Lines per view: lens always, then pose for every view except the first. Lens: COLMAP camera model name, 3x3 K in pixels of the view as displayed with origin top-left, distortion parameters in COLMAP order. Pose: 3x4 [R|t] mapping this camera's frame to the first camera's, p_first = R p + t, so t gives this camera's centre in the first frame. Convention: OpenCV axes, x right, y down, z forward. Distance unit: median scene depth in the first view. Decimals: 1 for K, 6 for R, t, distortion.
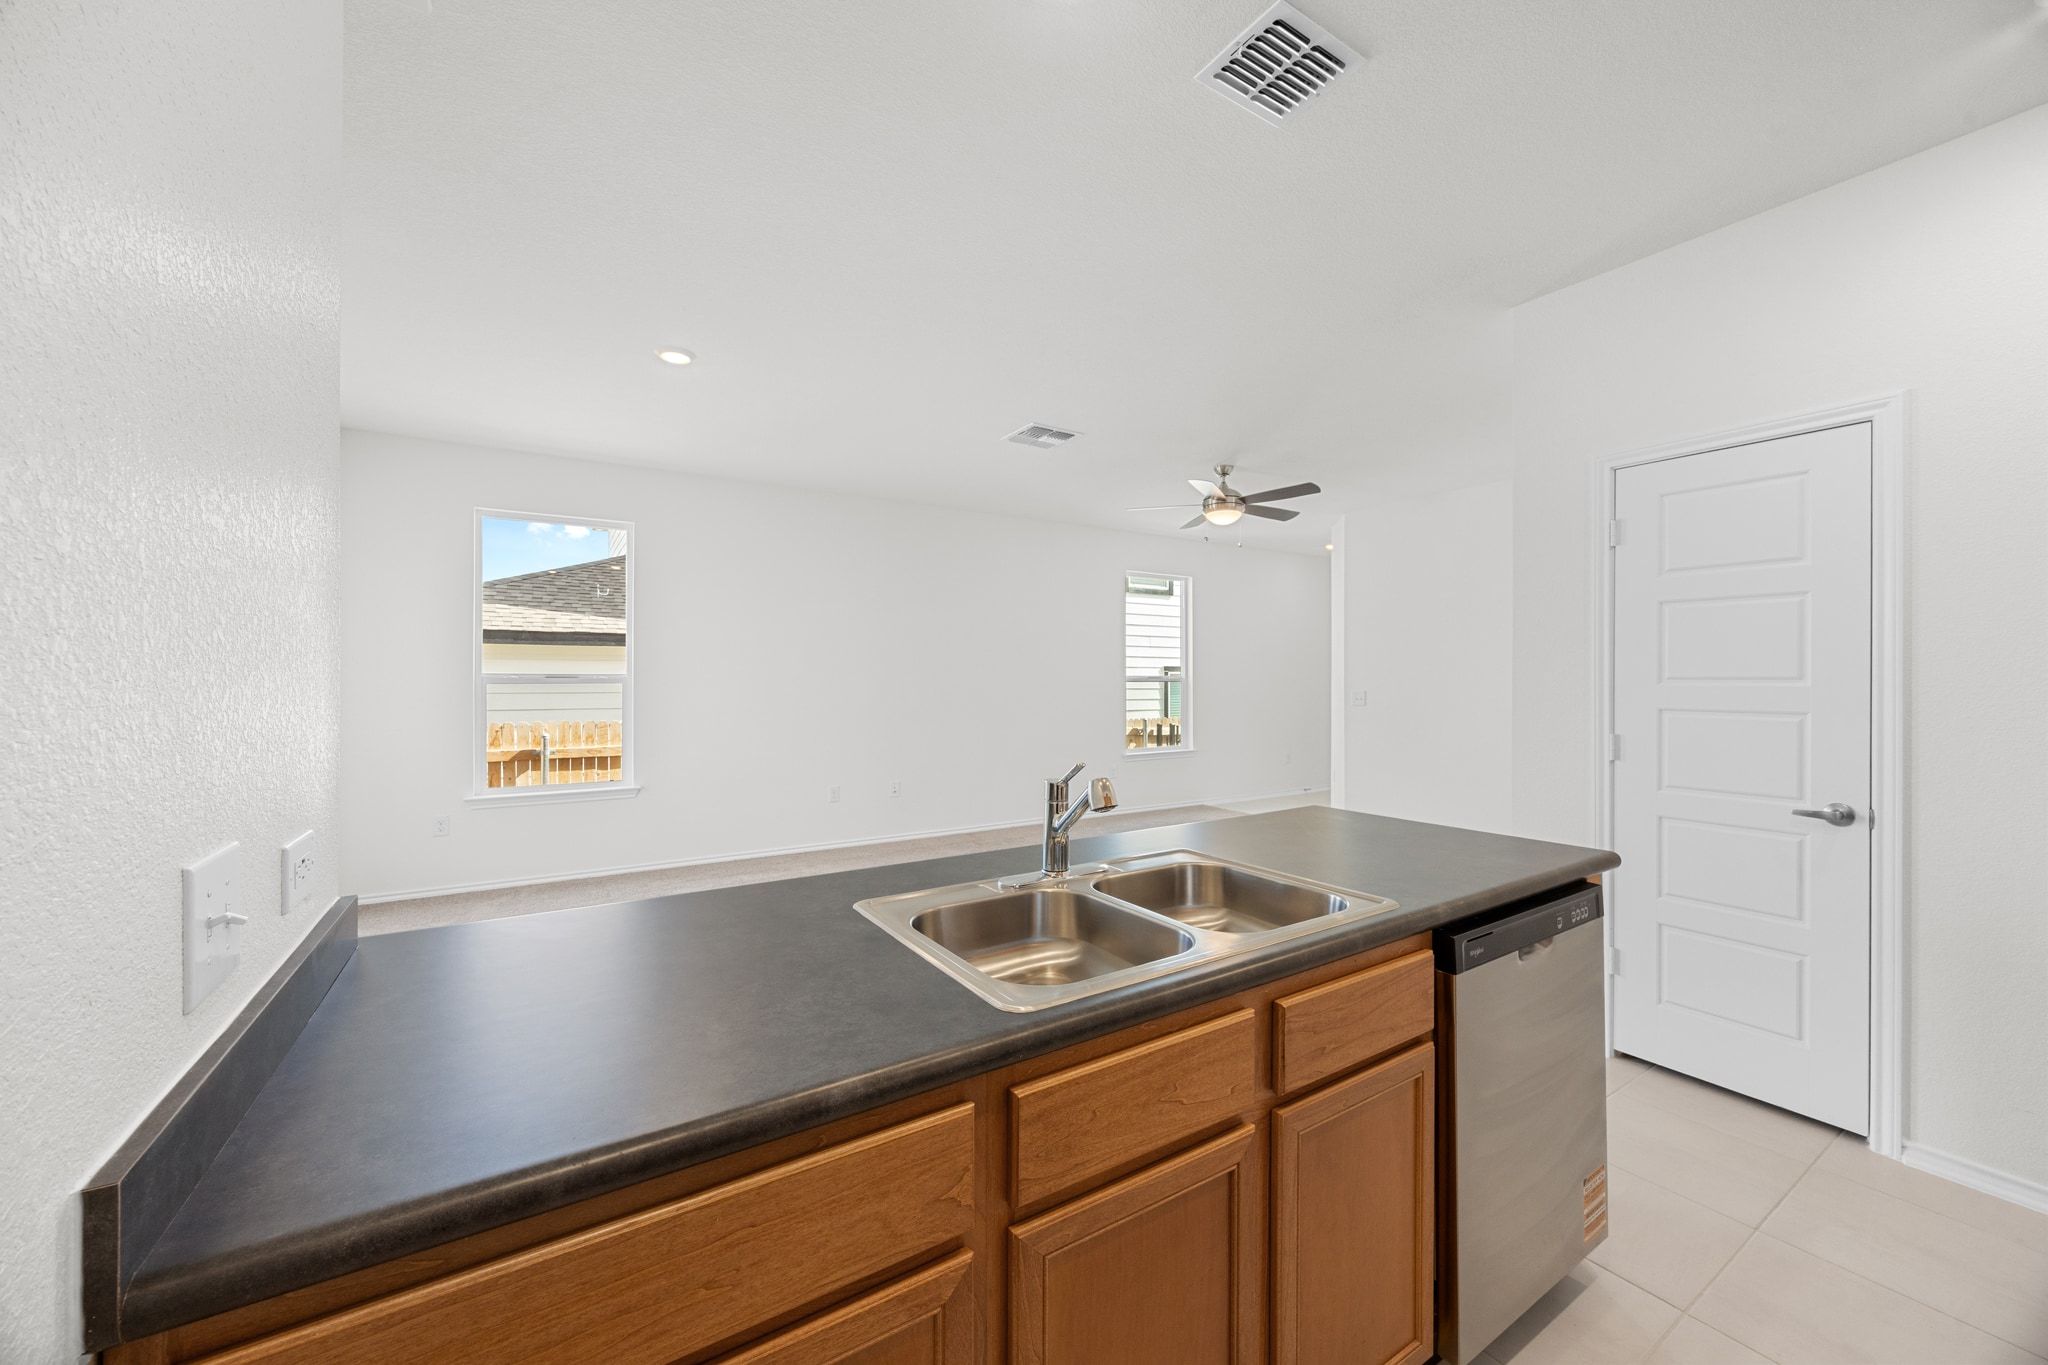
lens RADIAL K [[774.9, 0, 1020.5], [0, 774.9, 684.7], [0, 0, 1]] dist [-0.013389, -0.000023]
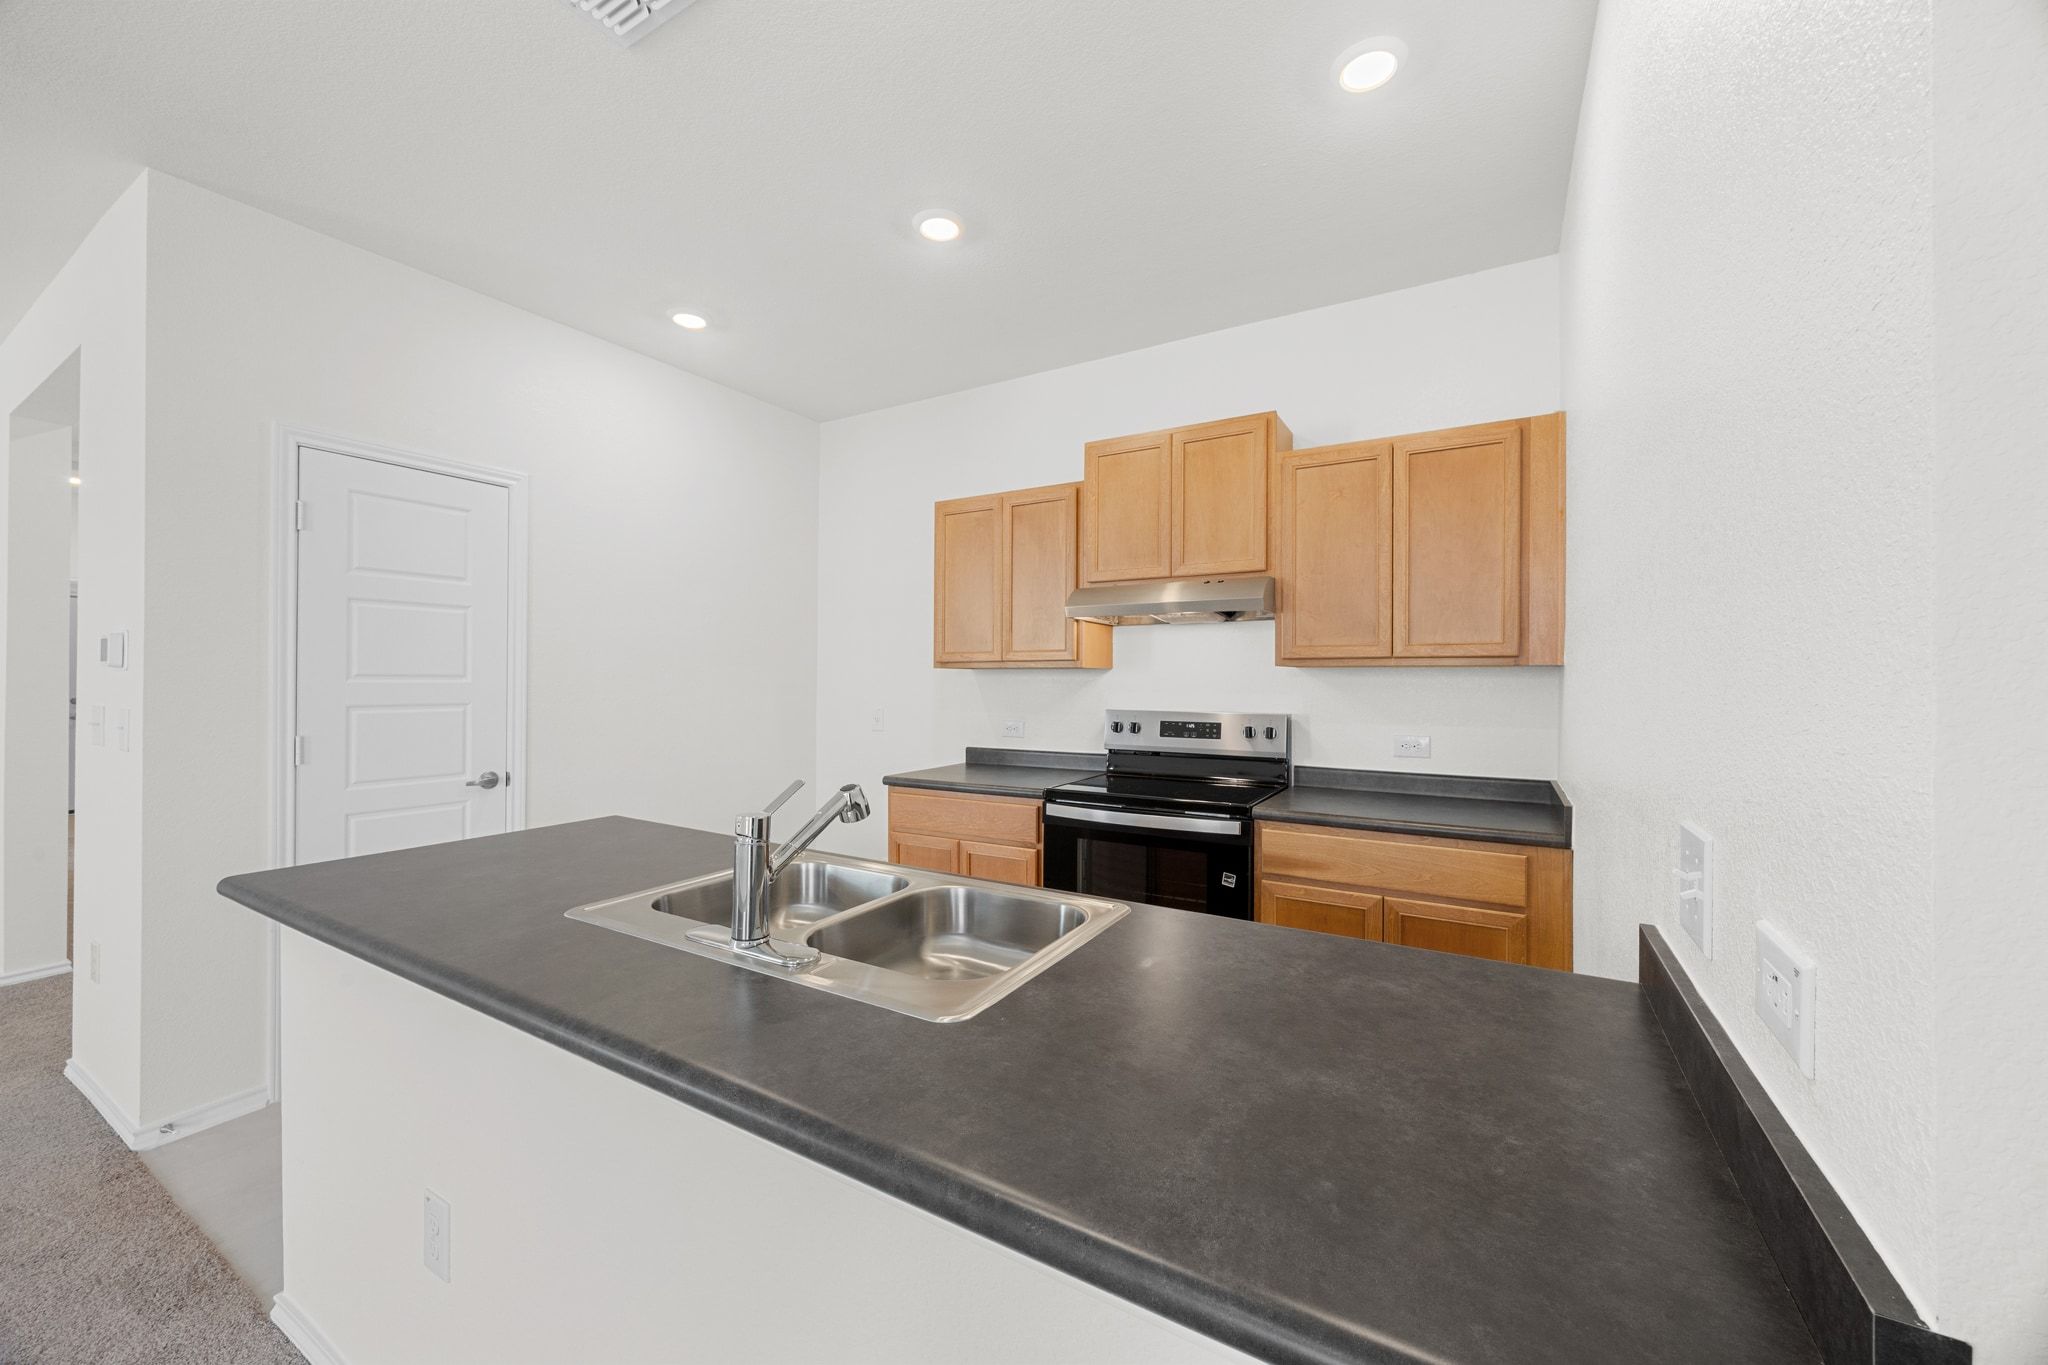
lens RADIAL K [[774.9, 0, 1018.7], [0, 774.9, 677.8], [0, 0, 1]] dist [-0.013389, -0.000023]
pose [[-0.443921, -0.000927, 0.896066, -0.503254], [-0.003290, 0.999994, -0.000595, -0.007220], [-0.896060, -0.003212, -0.443921, 0.752708]]
